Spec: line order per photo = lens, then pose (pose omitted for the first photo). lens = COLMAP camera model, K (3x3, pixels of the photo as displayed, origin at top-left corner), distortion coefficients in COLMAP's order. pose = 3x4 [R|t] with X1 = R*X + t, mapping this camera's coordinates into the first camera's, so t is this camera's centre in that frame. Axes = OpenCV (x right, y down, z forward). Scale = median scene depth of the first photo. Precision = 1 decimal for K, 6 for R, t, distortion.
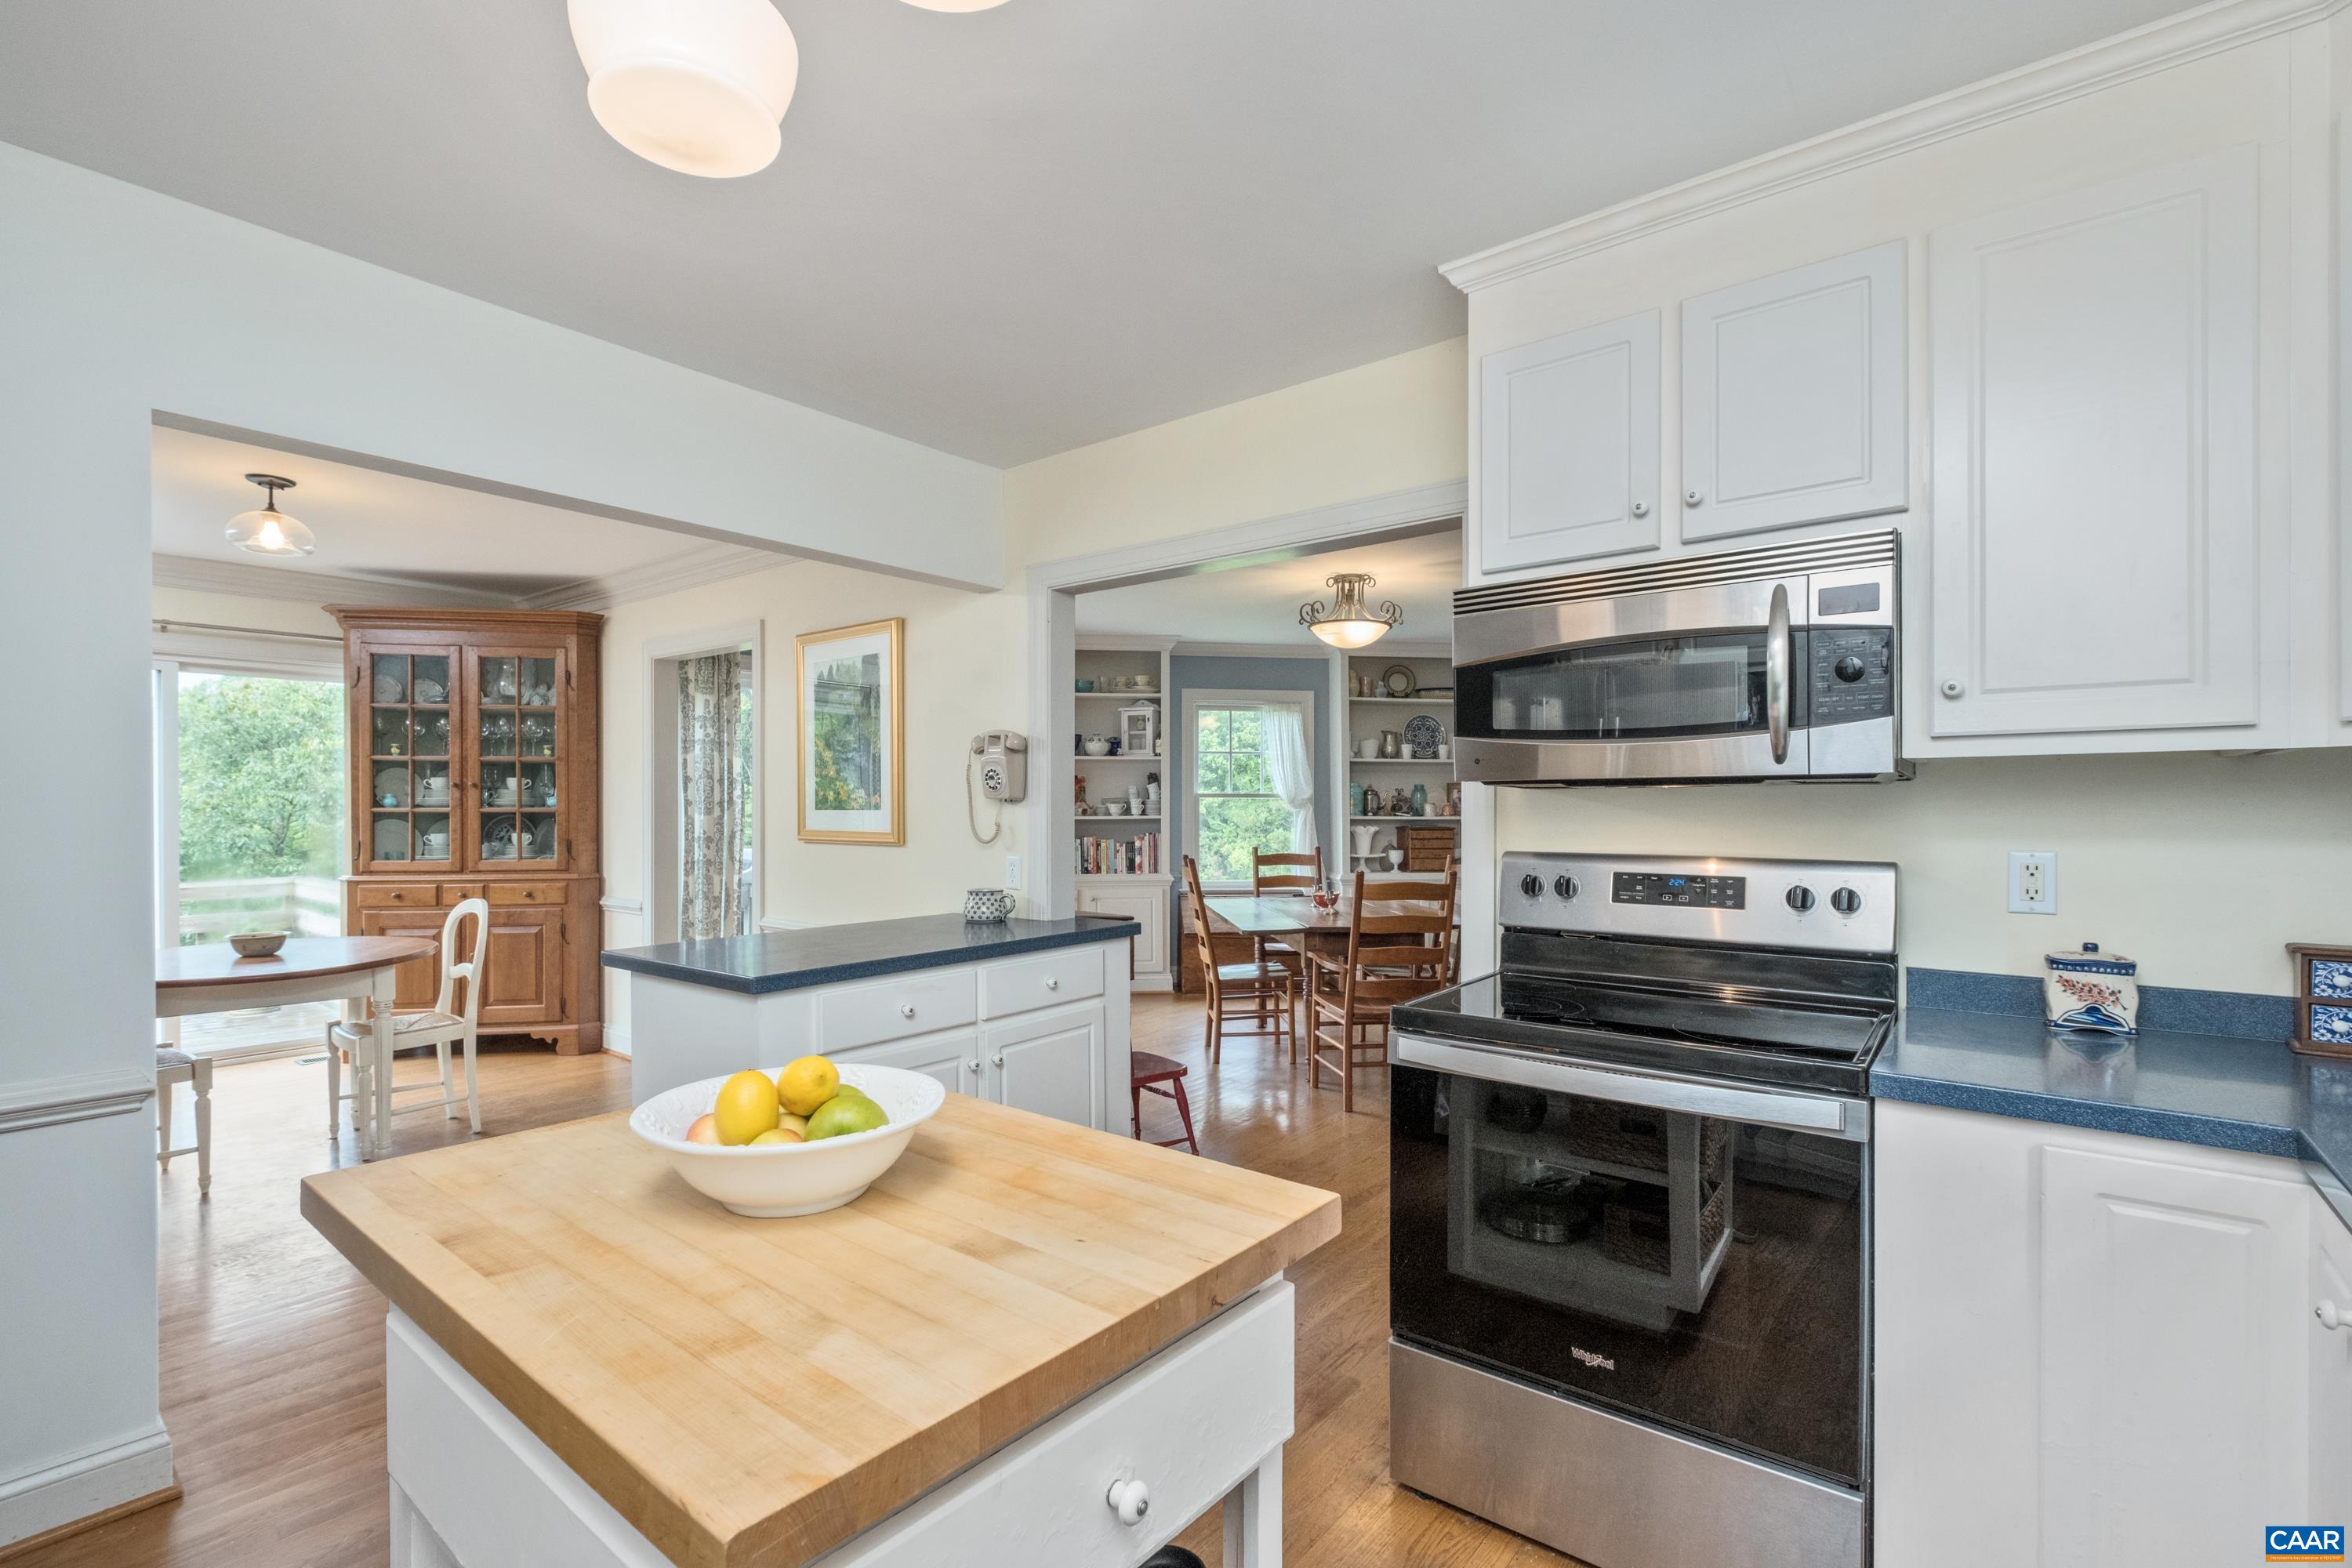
lens RADIAL K [[1039.8, 0, 1144.6], [0, 1039.8, 774.3], [0, 0, 1]] dist [0.000305, -0.005992]
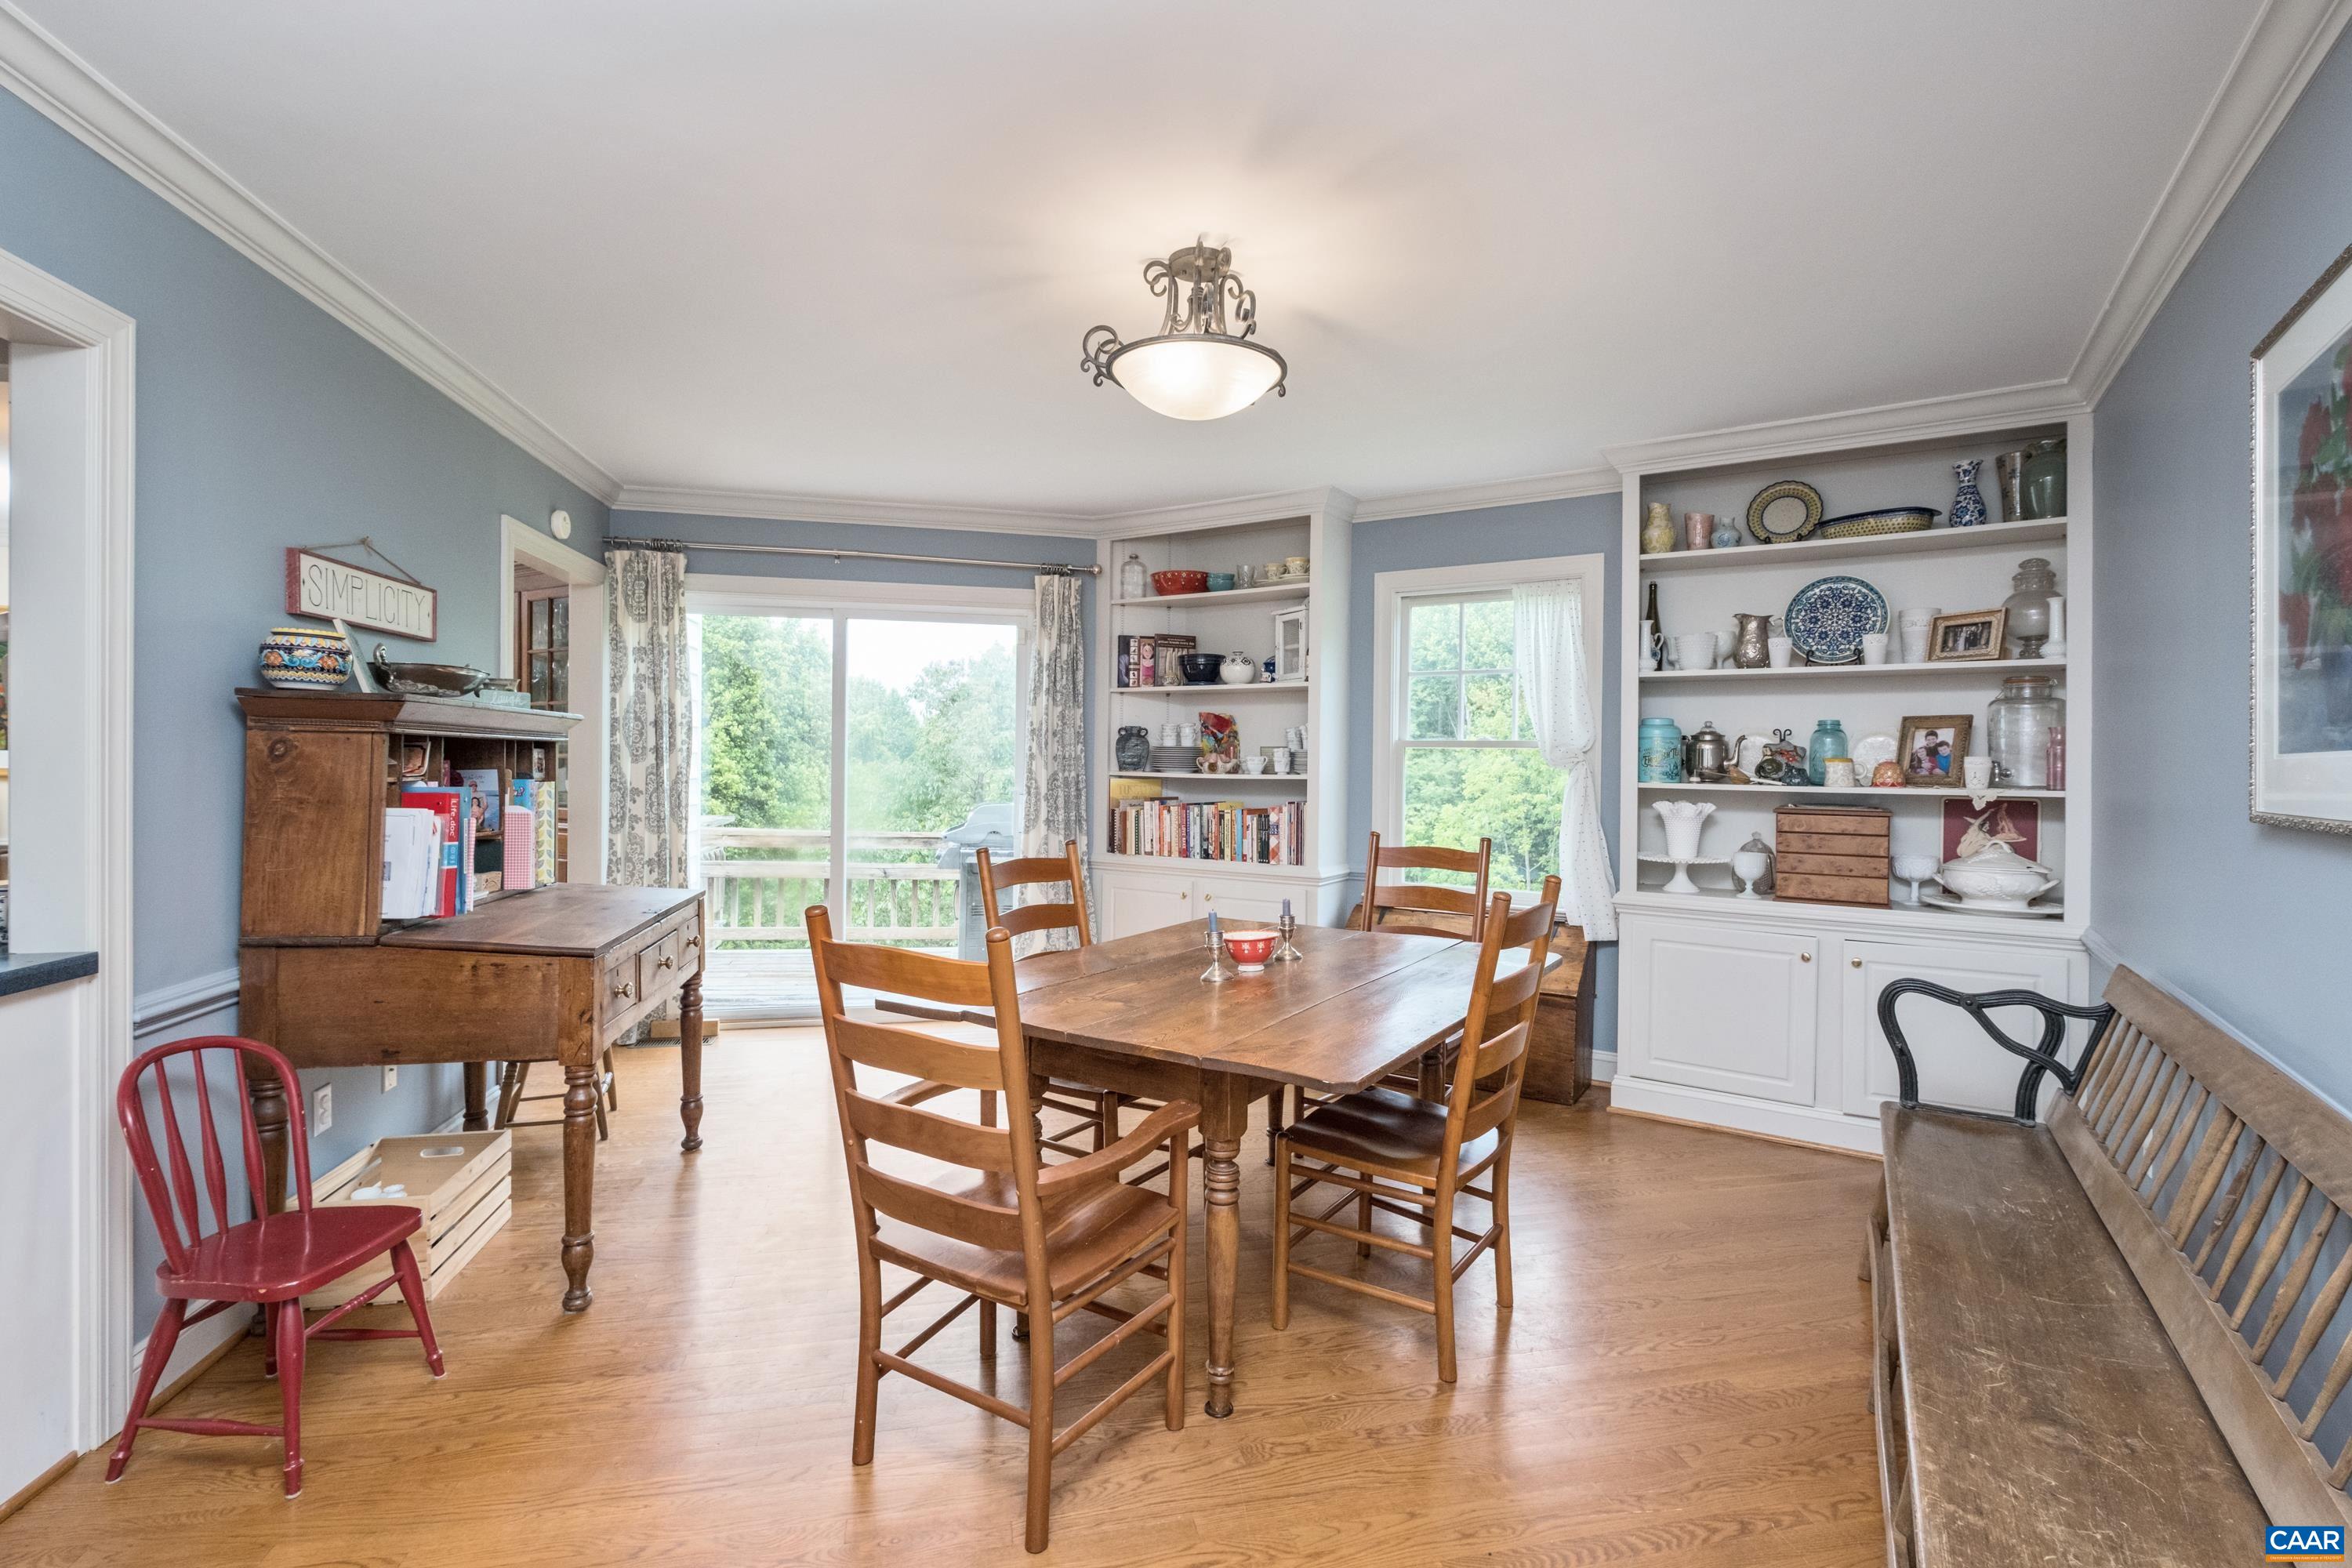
lens RADIAL K [[1002.8, 0, 1176.5], [0, 1002.8, 755.0], [0, 0, 1]] dist [-0.000207, -0.000061]
pose [[0.783250, 0.006374, -0.621674, 0.333642], [0.008180, 0.999755, 0.020557, 0.014568], [0.621653, -0.021186, 0.783006, 0.475219]]
